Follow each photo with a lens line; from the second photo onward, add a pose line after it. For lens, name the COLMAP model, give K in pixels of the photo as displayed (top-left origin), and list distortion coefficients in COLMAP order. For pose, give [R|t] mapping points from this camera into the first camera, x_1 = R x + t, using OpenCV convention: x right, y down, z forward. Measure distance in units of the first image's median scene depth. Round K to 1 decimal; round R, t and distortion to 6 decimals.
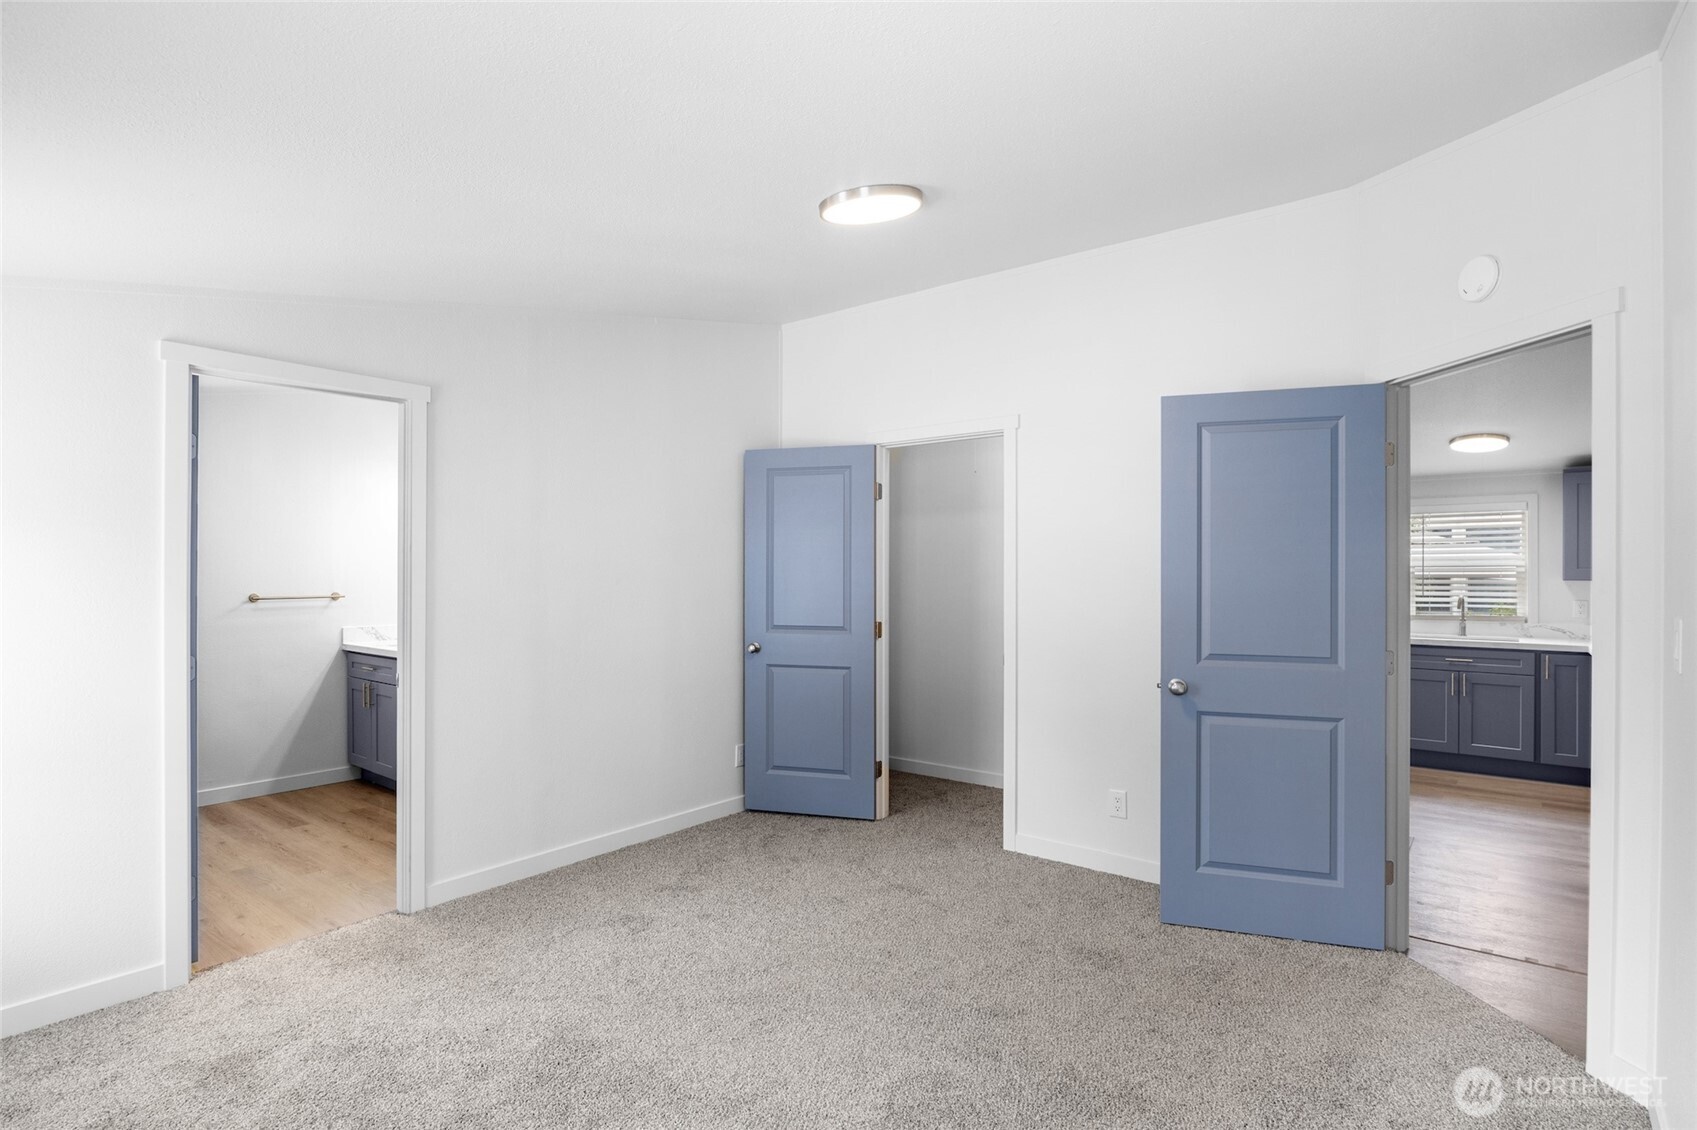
lens RADIAL K [[871.7, 0, 847.2], [0, 871.7, 566.4], [0, 0, 1]] dist [-0.006265, -0.000902]
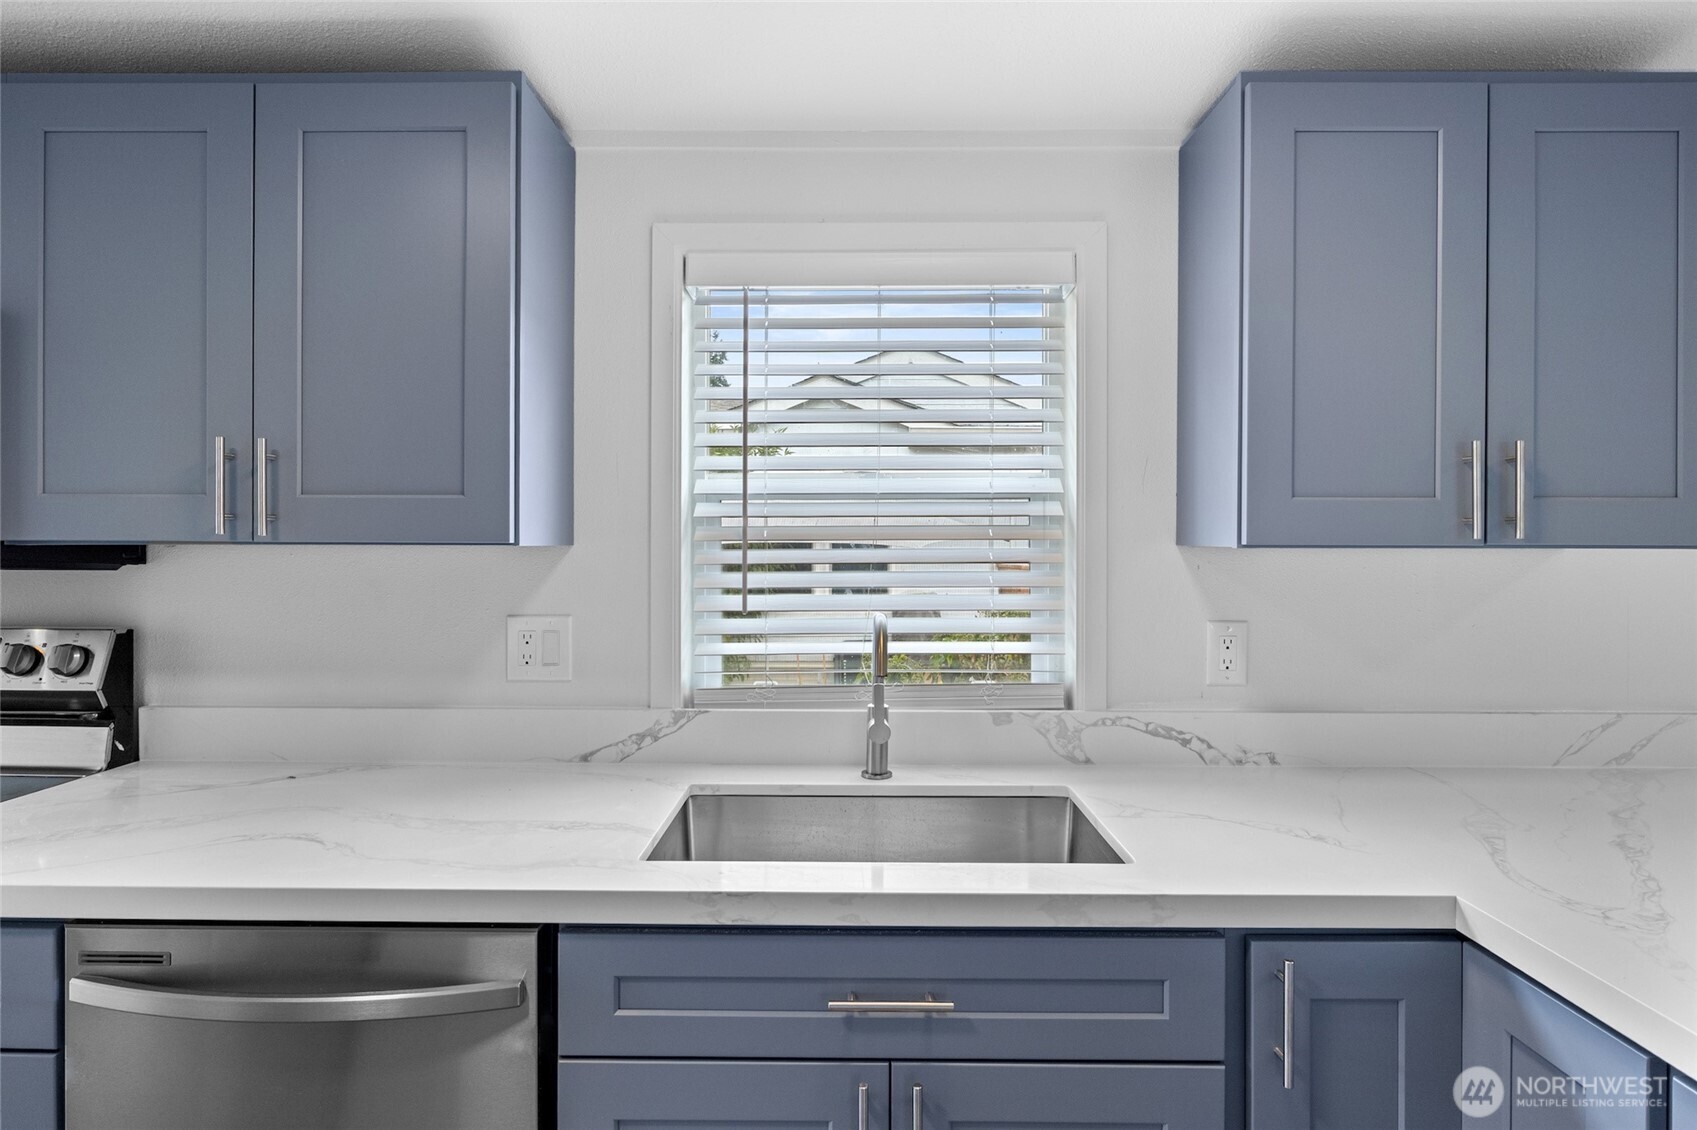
lens RADIAL K [[923.5, 0, 848.8], [0, 923.5, 557.9], [0, 0, 1]] dist [-0.003020, -0.000548]
pose [[0.797528, 0.002630, 0.603276, 0.551816], [-0.006933, 0.999964, 0.004807, 0.017356], [-0.603242, -0.008016, 0.797518, 0.806792]]
